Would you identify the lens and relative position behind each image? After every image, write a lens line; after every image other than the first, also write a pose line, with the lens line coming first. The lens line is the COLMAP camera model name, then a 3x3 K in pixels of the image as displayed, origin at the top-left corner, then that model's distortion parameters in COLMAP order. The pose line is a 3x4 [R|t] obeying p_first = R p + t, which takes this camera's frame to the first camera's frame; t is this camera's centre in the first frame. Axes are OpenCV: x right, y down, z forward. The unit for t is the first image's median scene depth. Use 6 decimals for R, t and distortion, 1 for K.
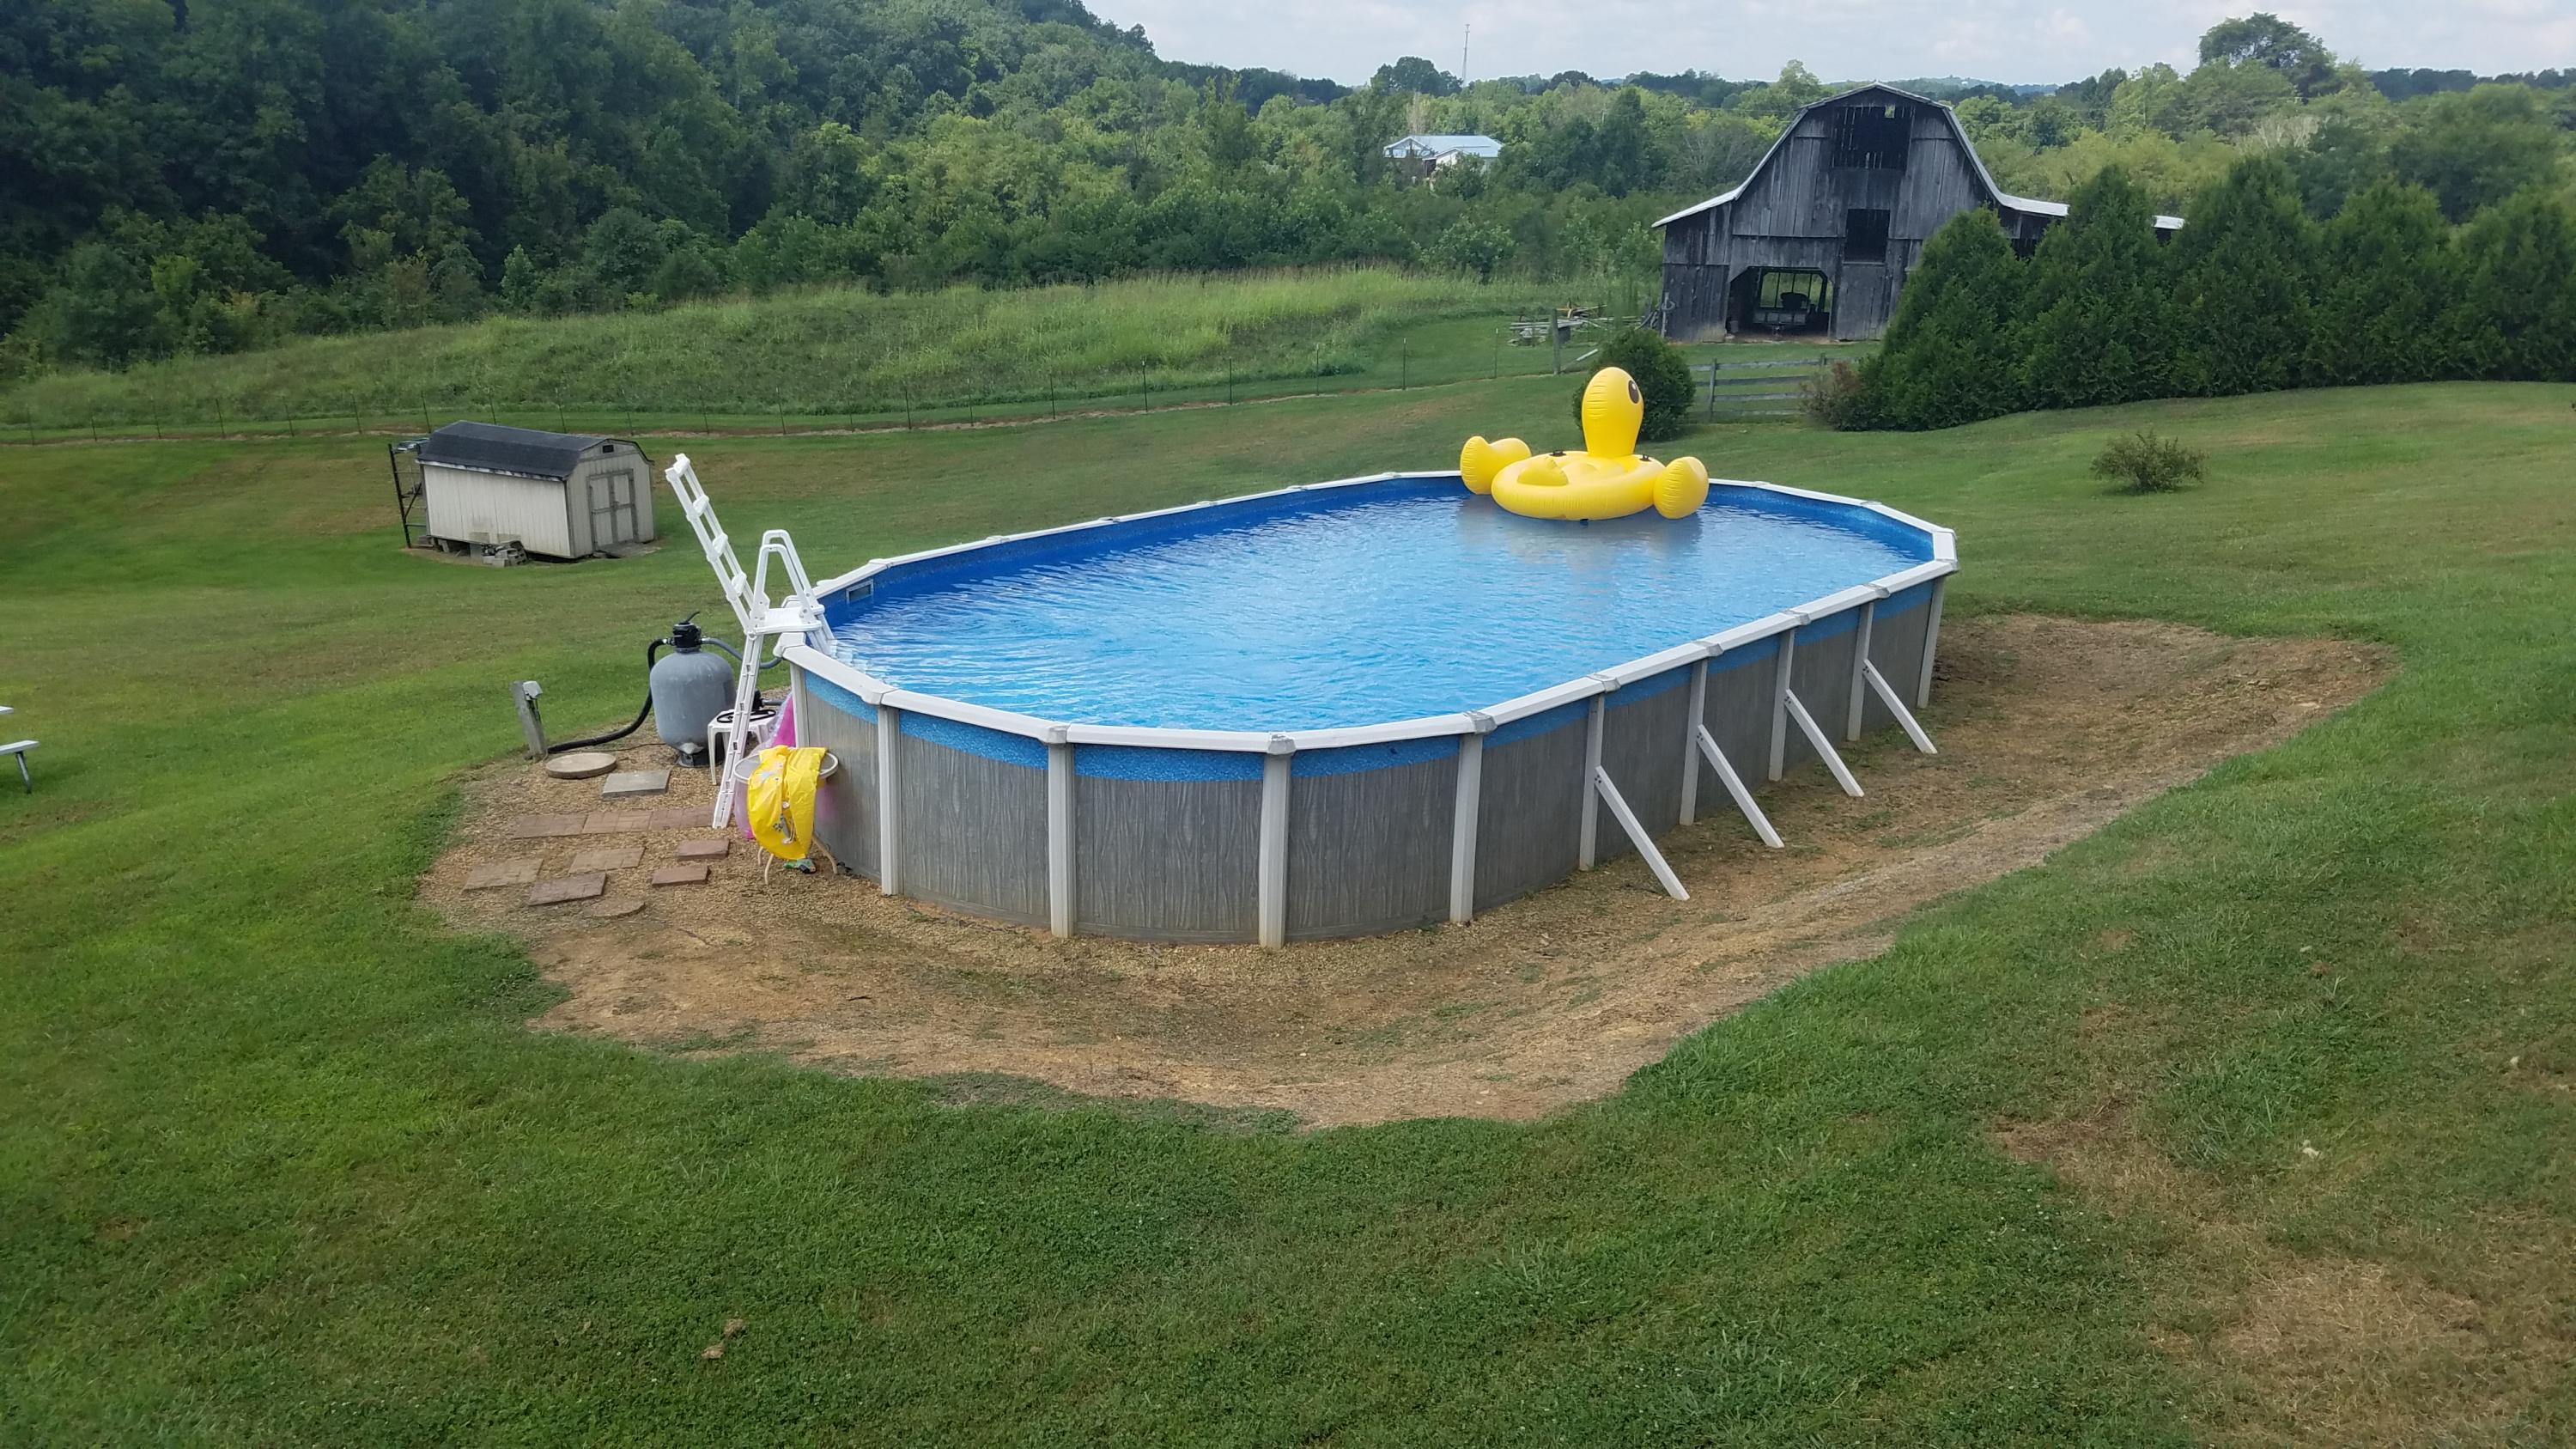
lens RADIAL K [[1856.2, 0, 1227.7], [0, 1856.2, 808.5], [0, 0, 1]] dist [0.052865, -0.080028]
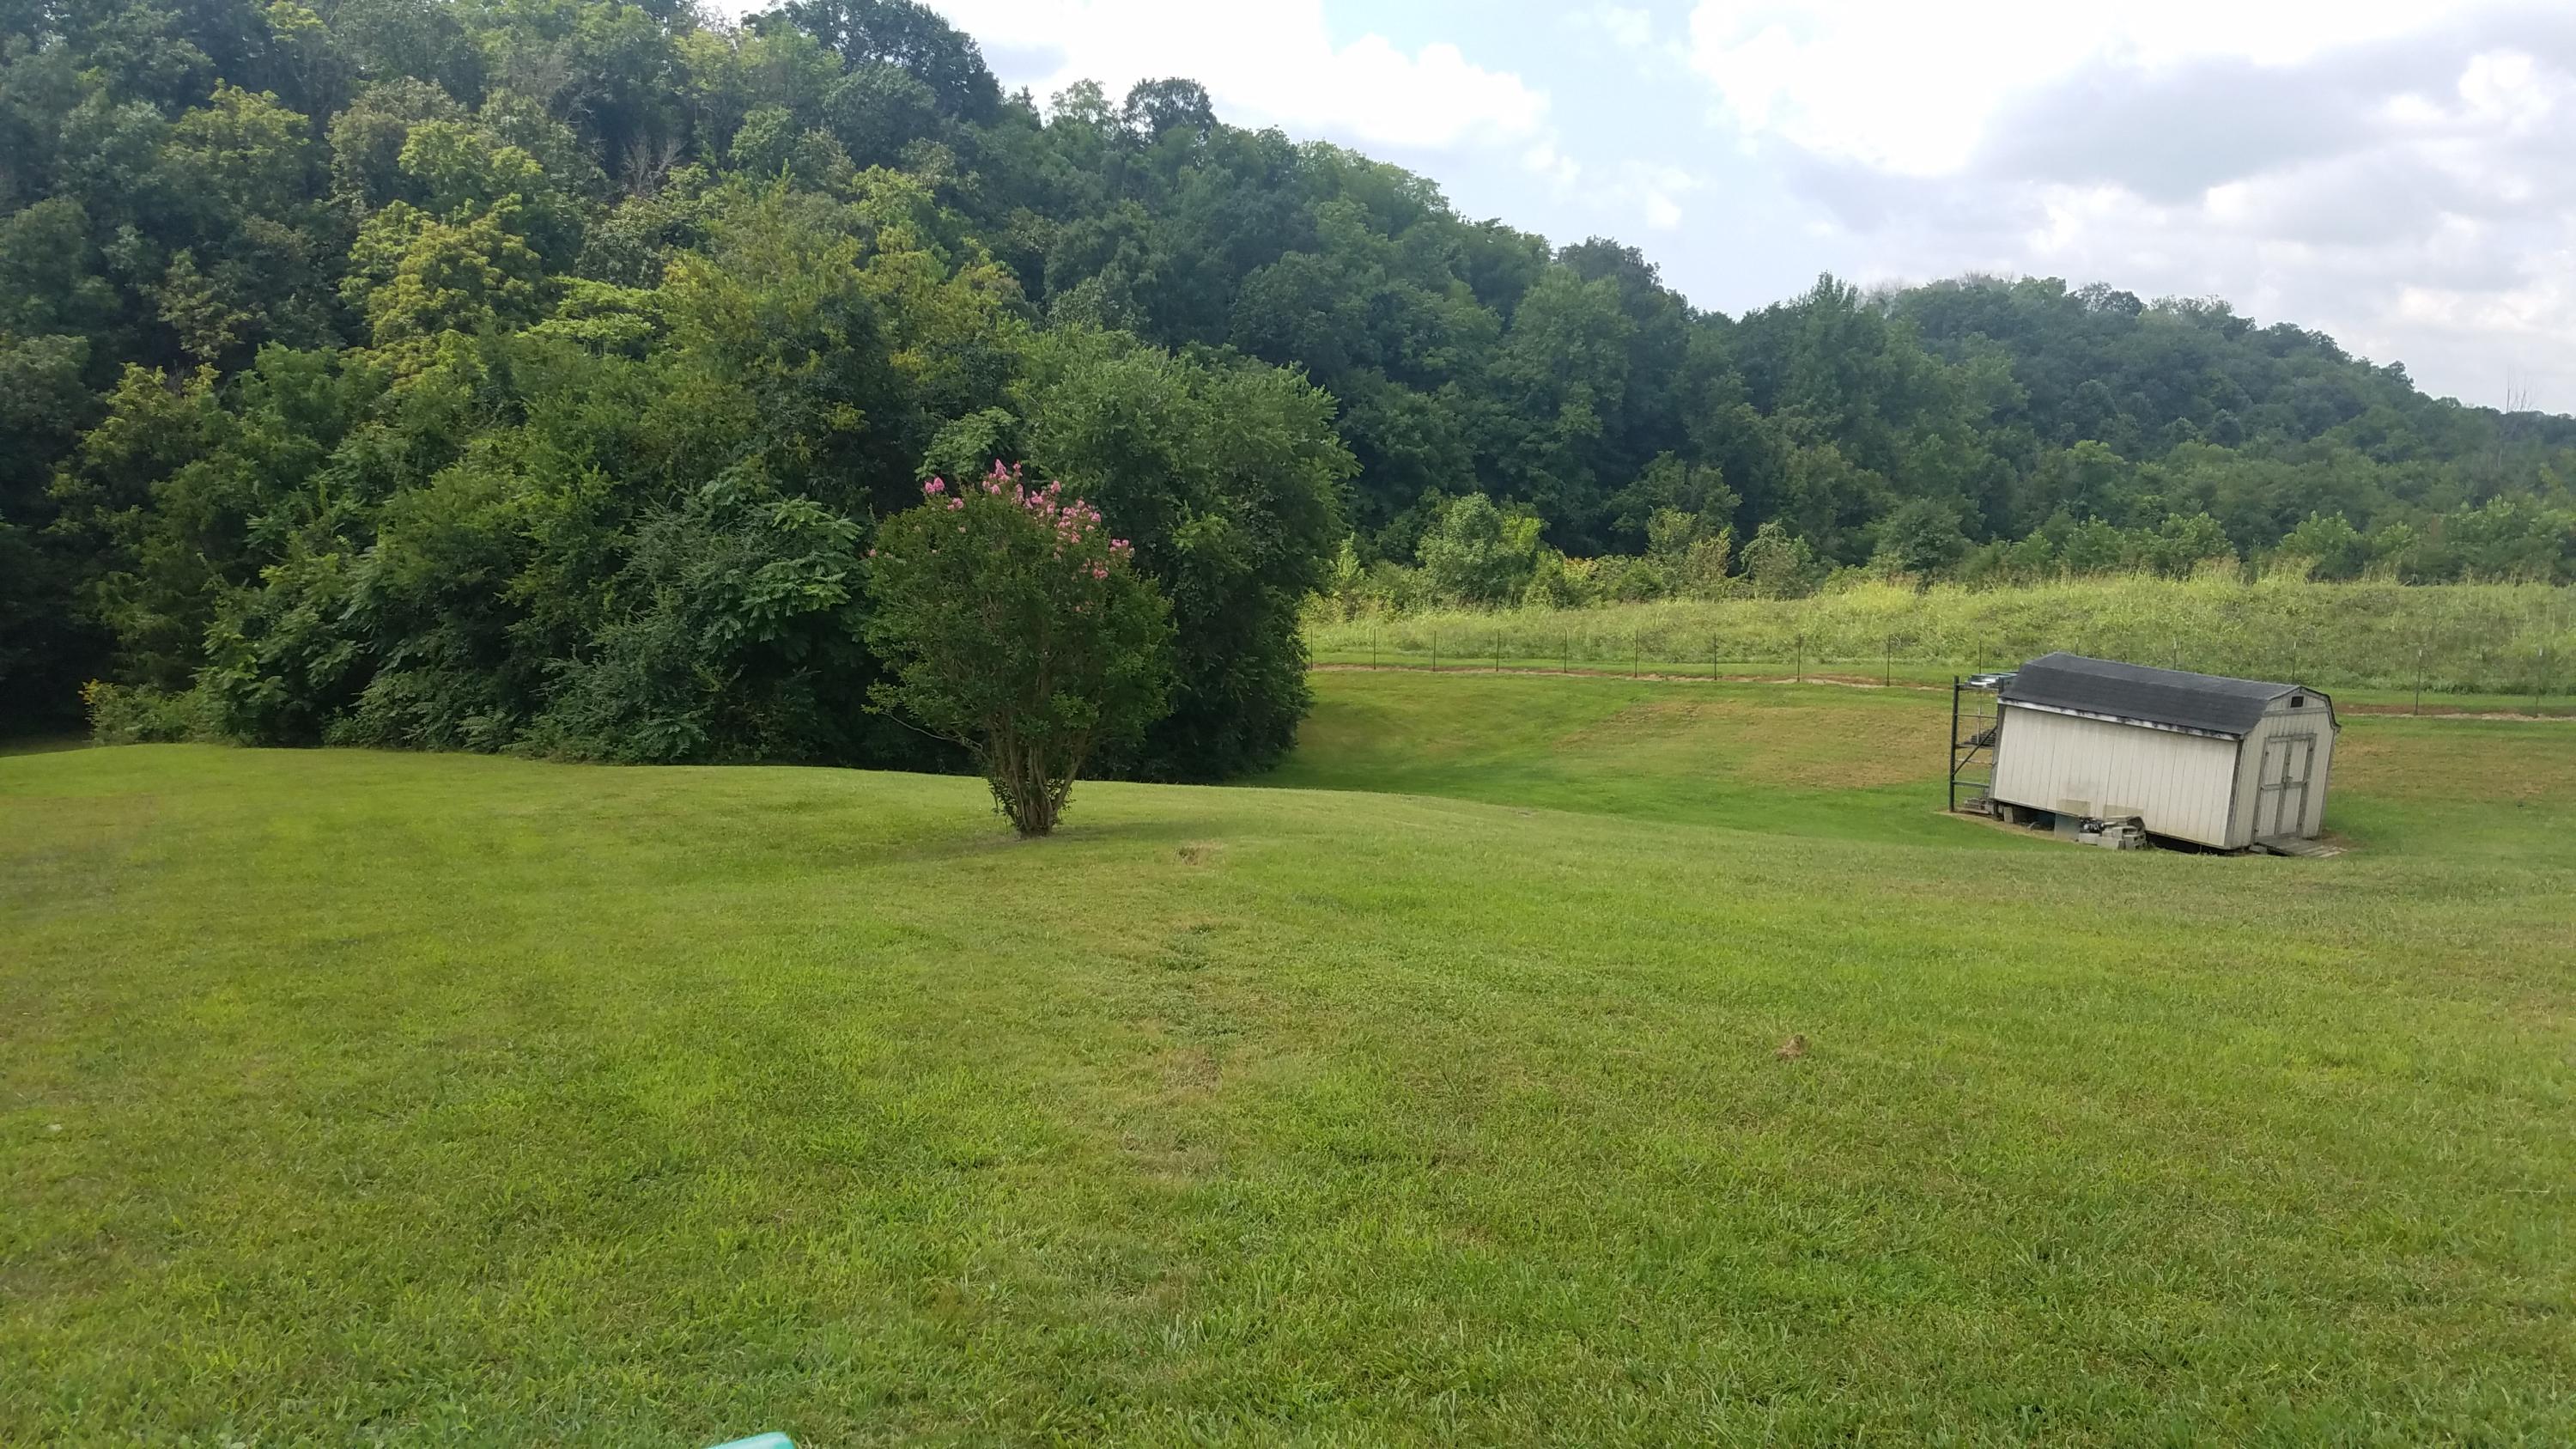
lens RADIAL K [[1856.2, 0, 1227.7], [0, 1856.2, 808.5], [0, 0, 1]] dist [0.052865, -0.080028]
pose [[0.843167, 0.104824, -0.527334, -0.107953], [-0.194927, 0.973679, -0.118125, 0.001753], [0.501072, 0.202391, 0.841407, 0.083168]]
